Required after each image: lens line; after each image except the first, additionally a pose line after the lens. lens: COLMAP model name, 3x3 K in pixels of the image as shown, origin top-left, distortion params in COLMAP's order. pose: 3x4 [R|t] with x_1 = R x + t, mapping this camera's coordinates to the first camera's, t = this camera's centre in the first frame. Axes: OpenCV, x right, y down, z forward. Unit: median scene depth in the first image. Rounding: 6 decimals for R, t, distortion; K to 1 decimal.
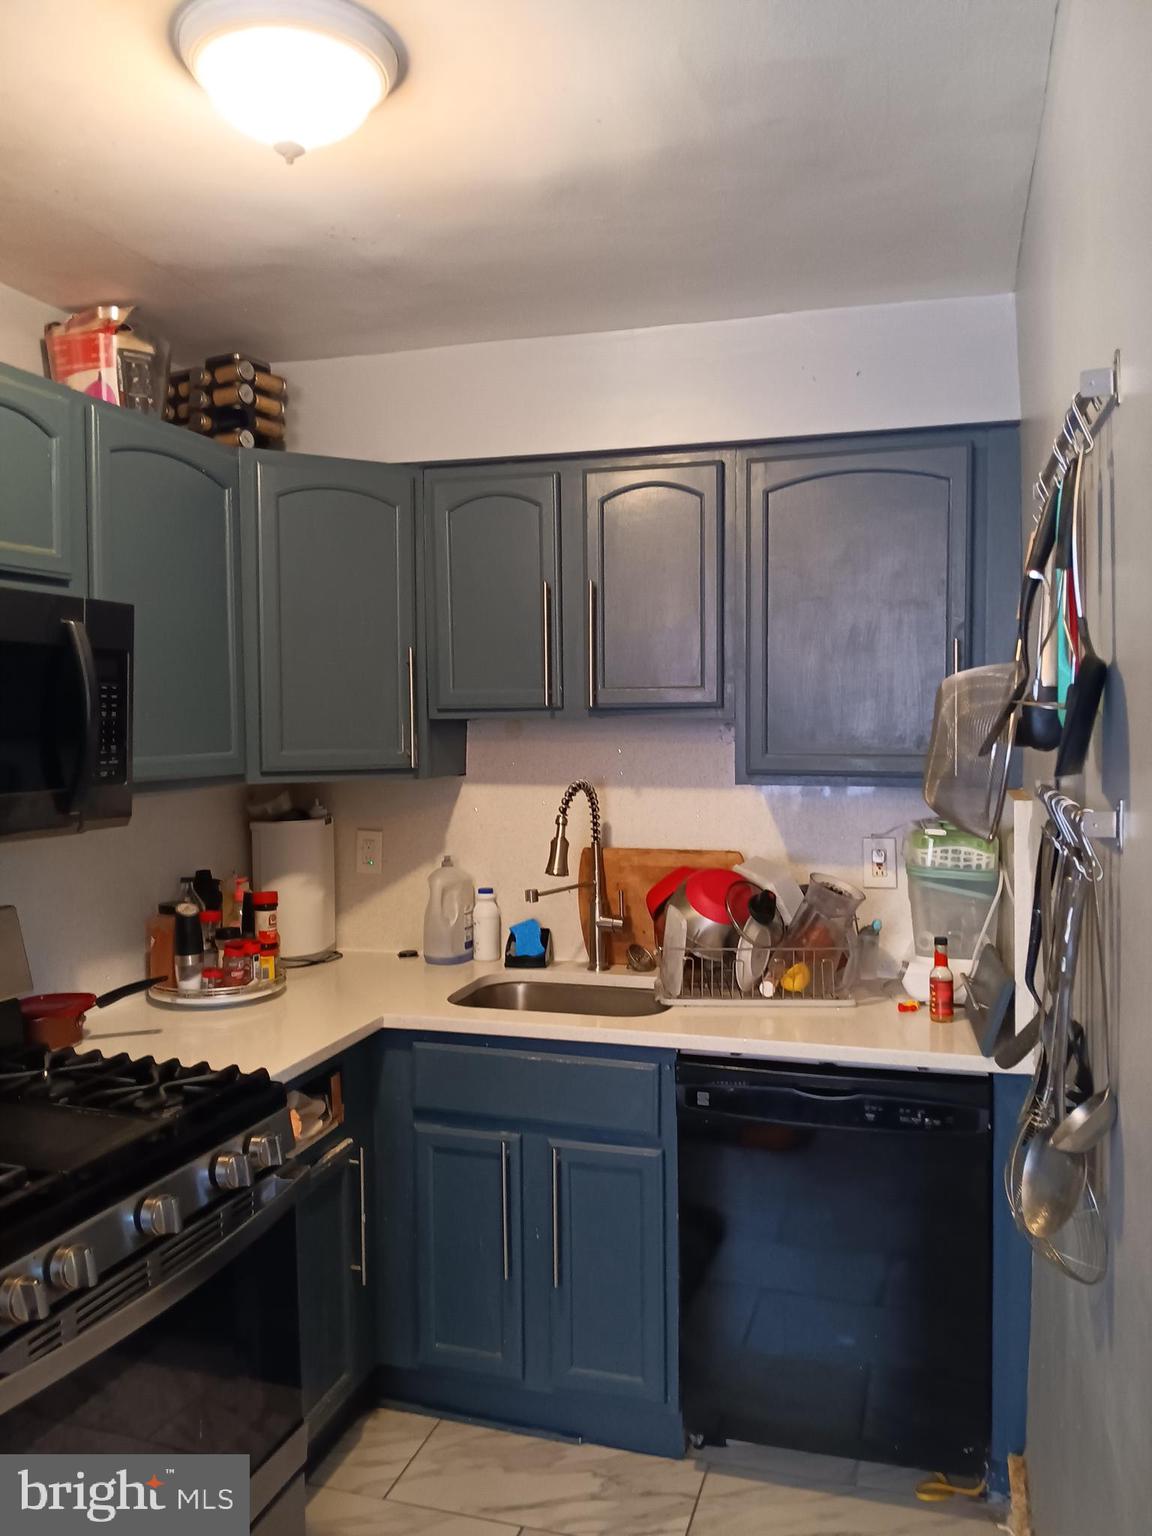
lens RADIAL K [[1179.2, 0, 574.0], [0, 1179.2, 765.5], [0, 0, 1]] dist [0.070108, -0.148663]
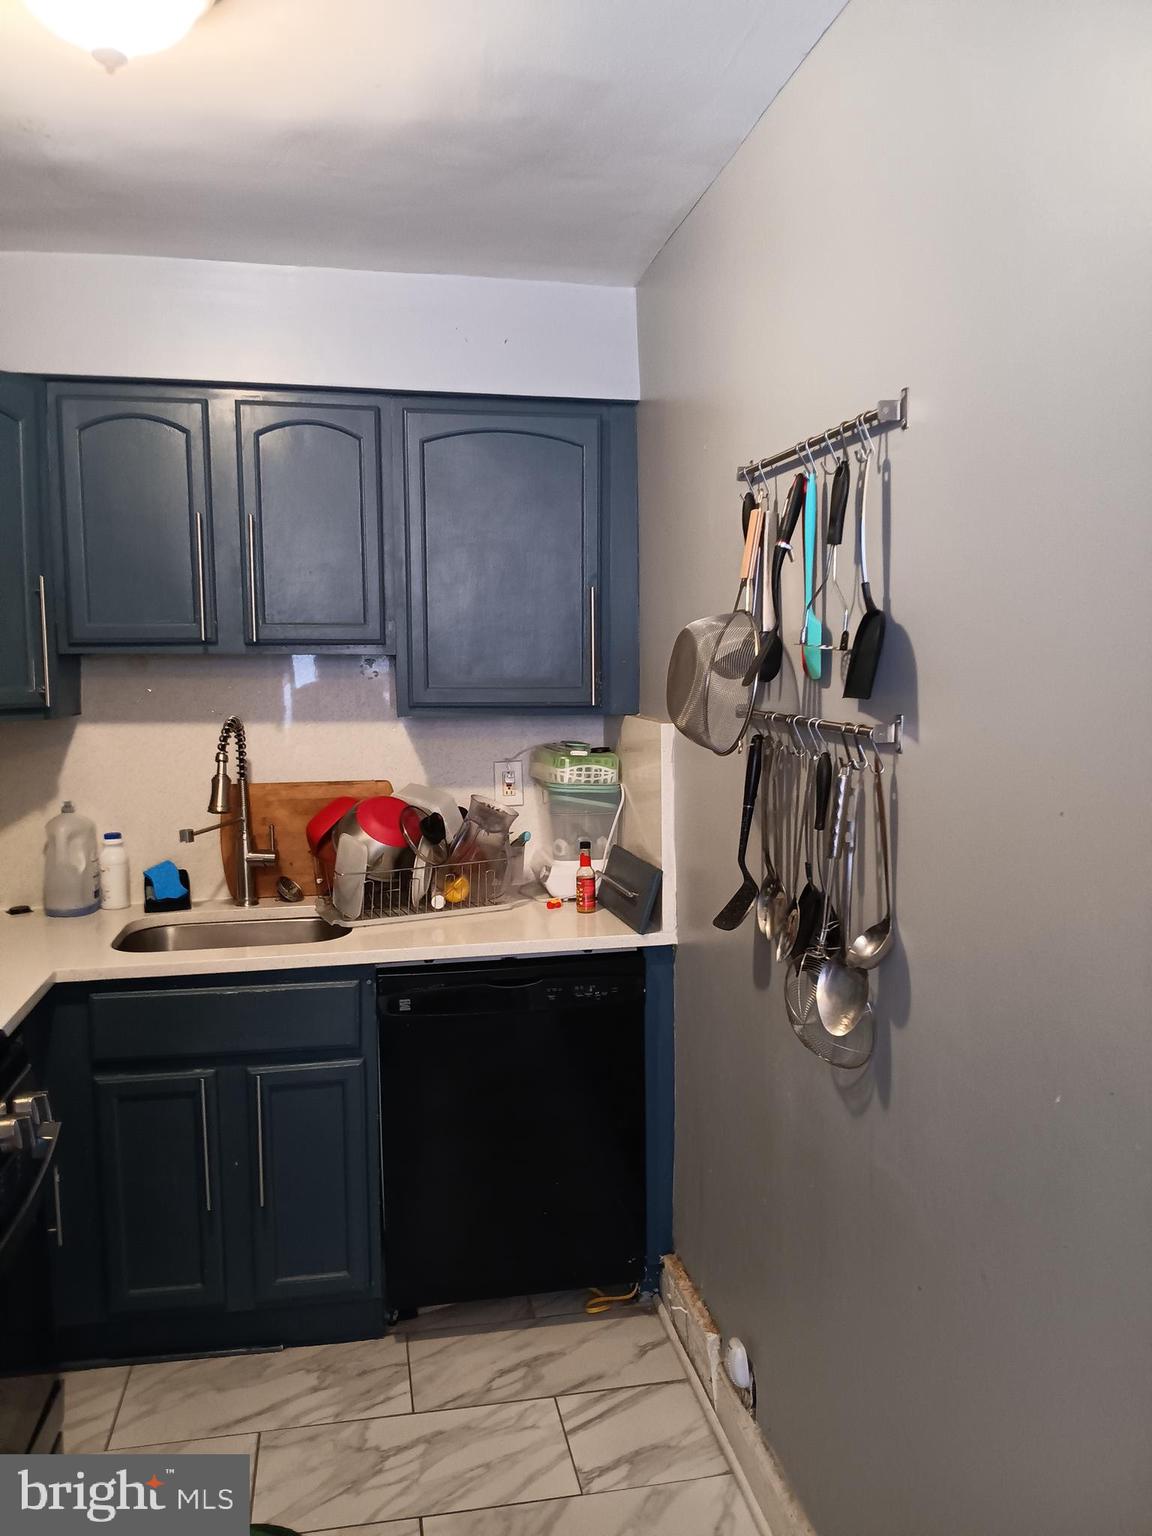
lens RADIAL K [[1179.2, 0, 585.6], [0, 1179.2, 768.9], [0, 0, 1]] dist [0.070108, -0.148663]
pose [[0.880430, -0.043816, 0.472148, -0.235858], [0.017080, 0.998006, 0.060767, 0.001084], [-0.473869, -0.045437, 0.879422, -0.025156]]
